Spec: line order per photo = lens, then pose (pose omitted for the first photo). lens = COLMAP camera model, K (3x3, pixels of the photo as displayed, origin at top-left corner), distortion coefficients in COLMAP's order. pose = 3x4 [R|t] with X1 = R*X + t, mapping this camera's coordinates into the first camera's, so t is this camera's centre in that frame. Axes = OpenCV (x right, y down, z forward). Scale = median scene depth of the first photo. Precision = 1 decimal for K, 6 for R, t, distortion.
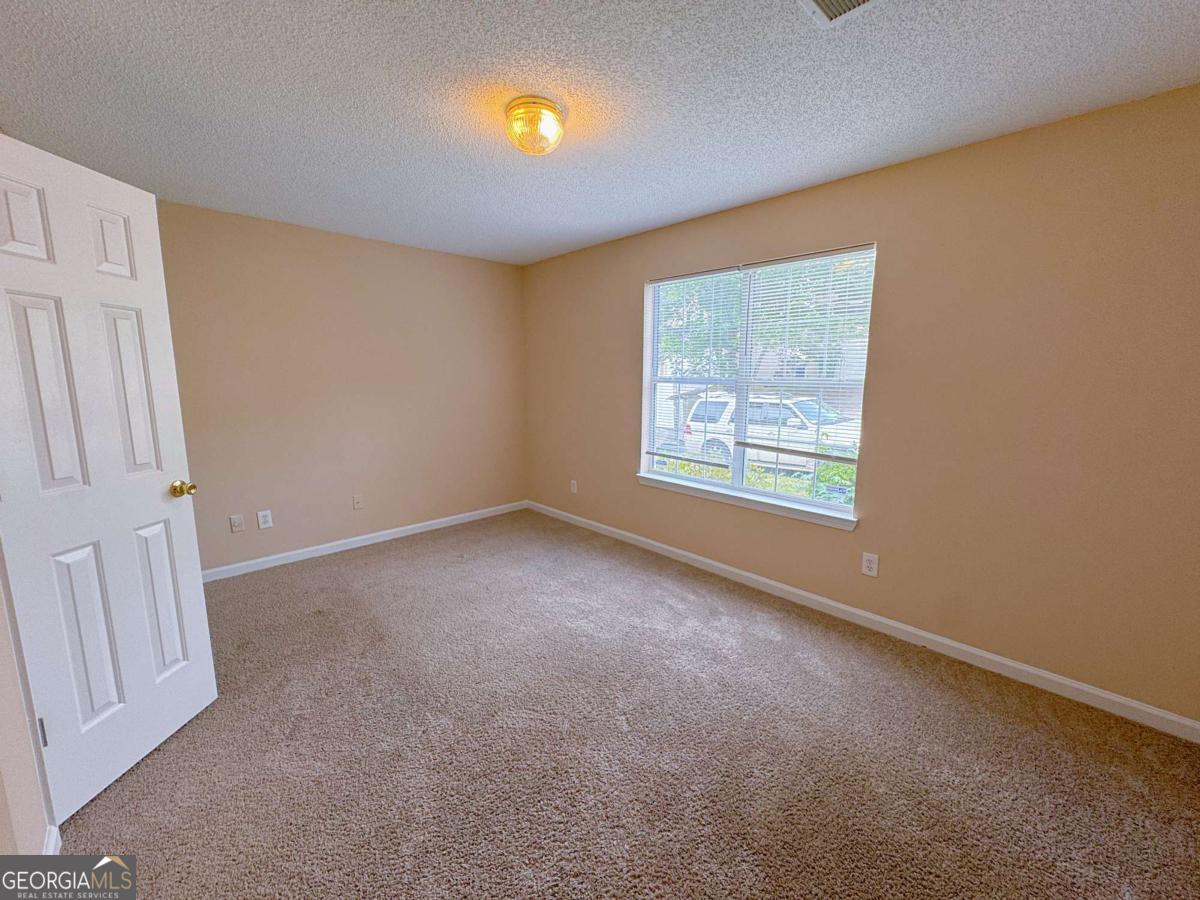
lens RADIAL K [[478.3, 0, 599.3], [0, 478.3, 446.0], [0, 0, 1]] dist [-0.001228, -0.000252]
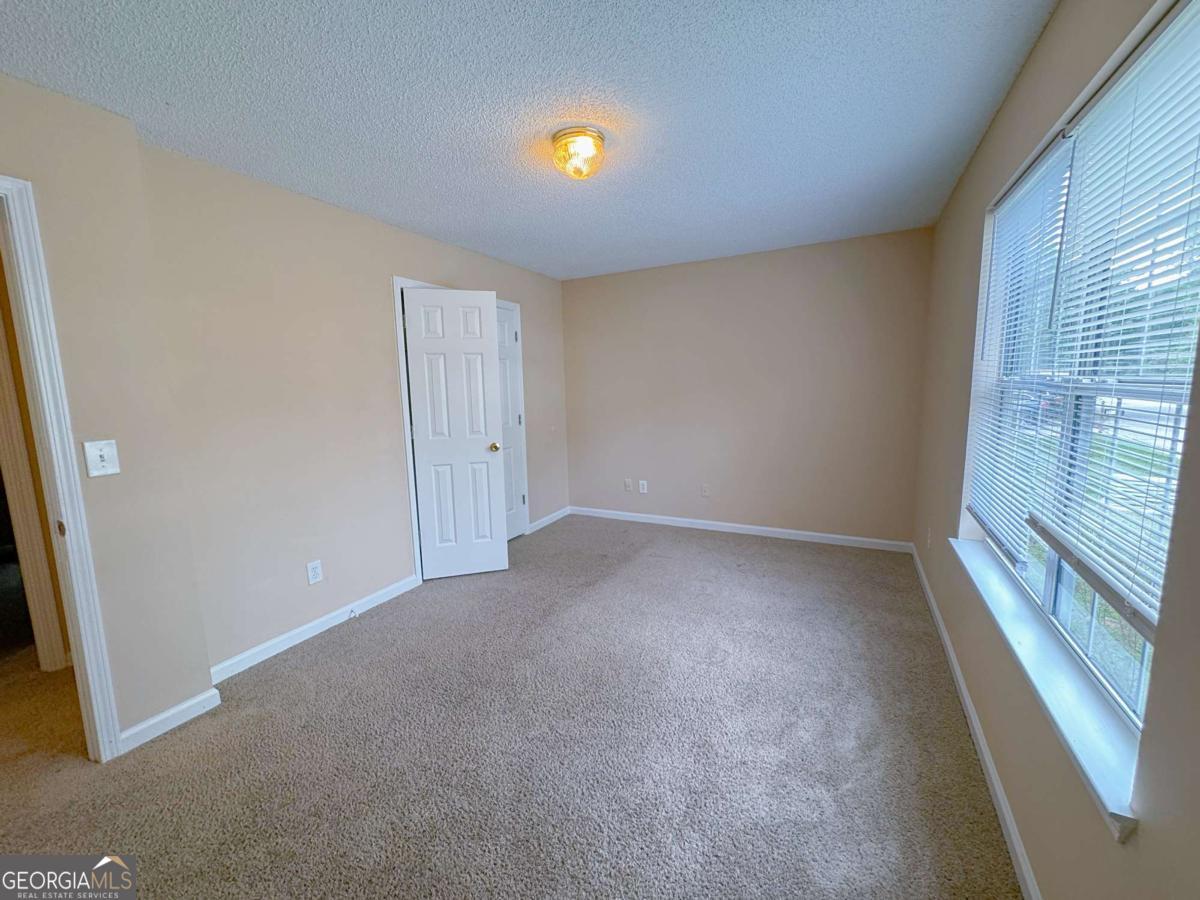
lens RADIAL K [[478.3, 0, 599.3], [0, 478.3, 446.0], [0, 0, 1]] dist [-0.001228, -0.000252]
pose [[0.323622, 0.118102, -0.938787, 0.762930], [-0.113831, 0.989833, 0.085284, -0.092577], [0.939314, 0.079264, 0.333775, 0.578254]]
